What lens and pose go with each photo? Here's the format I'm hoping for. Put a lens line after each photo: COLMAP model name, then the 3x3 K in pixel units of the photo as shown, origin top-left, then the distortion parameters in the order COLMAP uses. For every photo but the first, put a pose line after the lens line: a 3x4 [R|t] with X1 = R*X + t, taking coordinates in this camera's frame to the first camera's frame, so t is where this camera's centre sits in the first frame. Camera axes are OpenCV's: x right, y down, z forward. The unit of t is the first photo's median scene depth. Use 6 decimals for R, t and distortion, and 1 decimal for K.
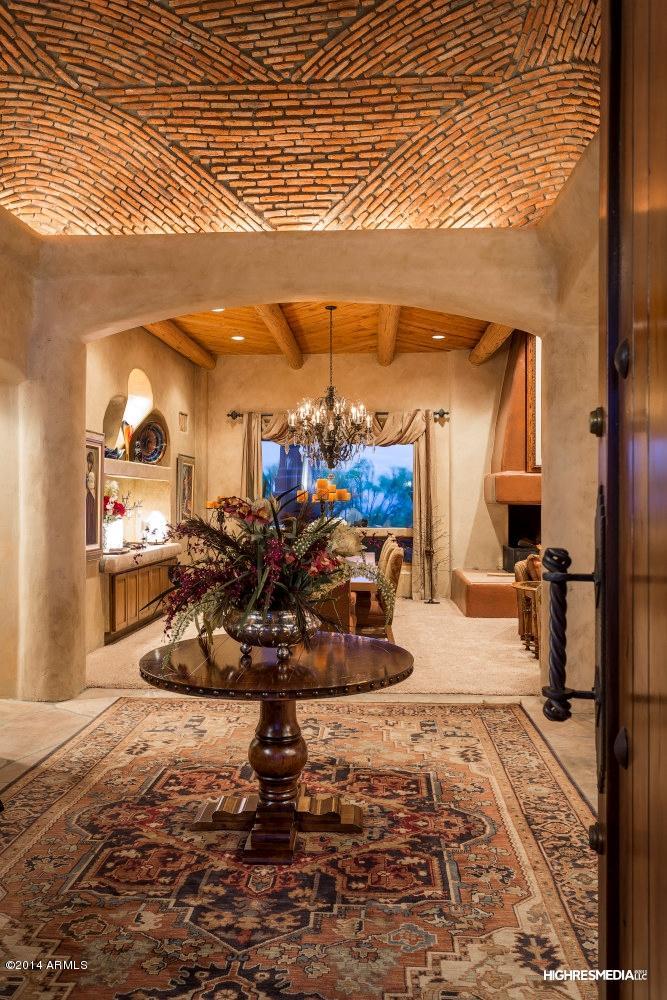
lens RADIAL K [[770.8, 0, 333.5], [0, 770.8, 500.0], [0, 0, 1]] dist [-0.000297, -0.000014]
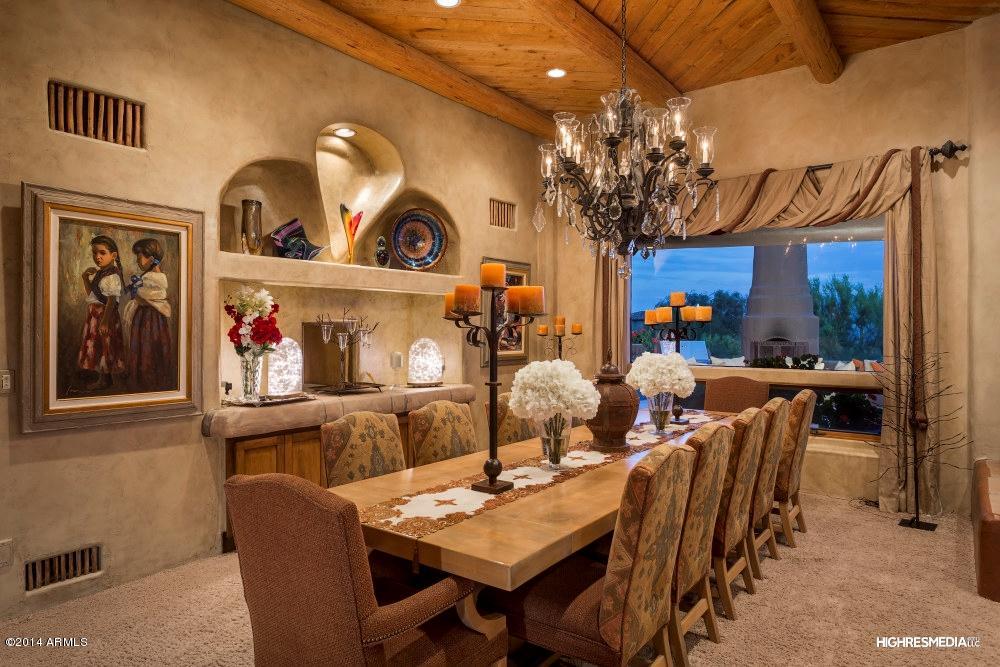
lens RADIAL K [[630.8, 0, 500.0], [0, 630.8, 333.5], [0, 0, 1]] dist [0.000295, -0.000444]
pose [[0.841592, 0.003372, -0.540103, 0.116991], [0.000627, 0.999974, 0.007221, 0.005761], [0.540114, -0.006416, 0.841568, 0.492267]]
